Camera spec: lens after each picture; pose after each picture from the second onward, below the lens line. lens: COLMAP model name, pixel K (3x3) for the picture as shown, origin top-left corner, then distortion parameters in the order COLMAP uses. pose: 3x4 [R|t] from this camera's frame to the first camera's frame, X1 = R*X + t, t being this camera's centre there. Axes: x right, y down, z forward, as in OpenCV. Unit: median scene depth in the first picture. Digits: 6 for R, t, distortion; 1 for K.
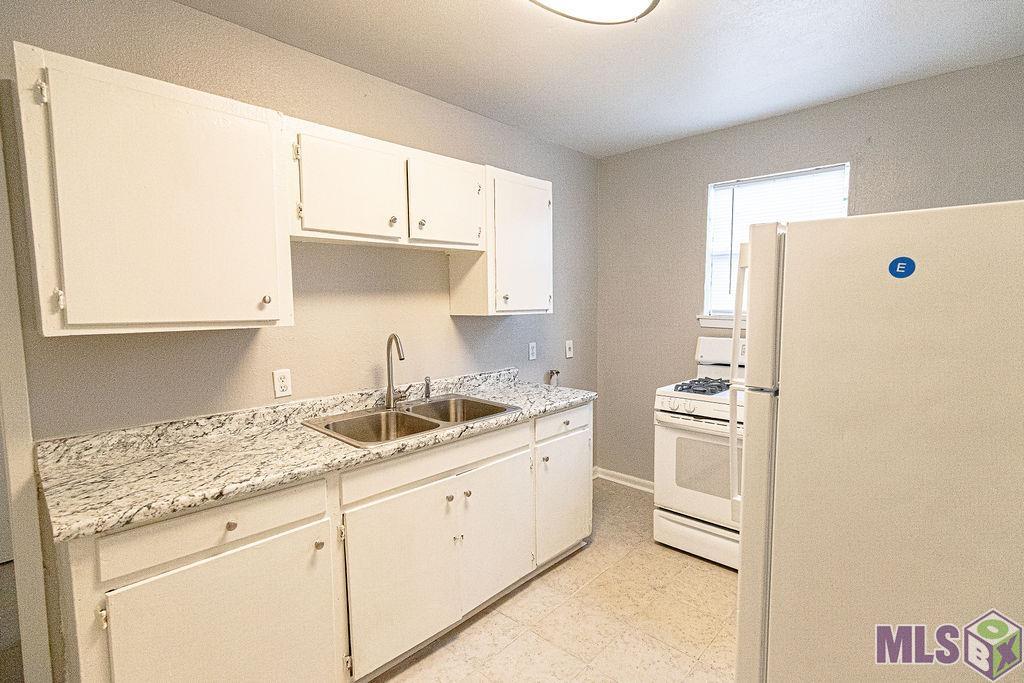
lens RADIAL K [[478.6, 0, 512.0], [0, 478.6, 341.5], [0, 0, 1]] dist [0.003832, 0.000331]
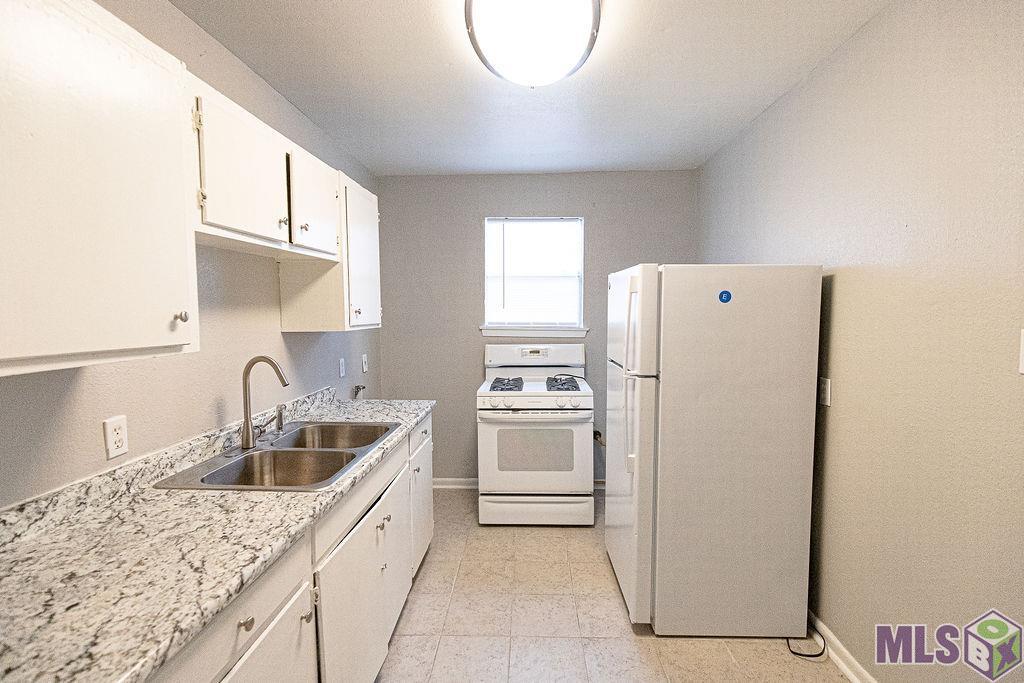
lens RADIAL K [[466.6, 0, 512.0], [0, 466.6, 341.5], [0, 0, 1]] dist [0.002052, 0.000053]
pose [[0.764253, -0.040262, 0.643659, -0.467737], [0.055204, 0.998470, -0.003091, -0.016067], [-0.642550, 0.037895, 0.765306, 0.112736]]
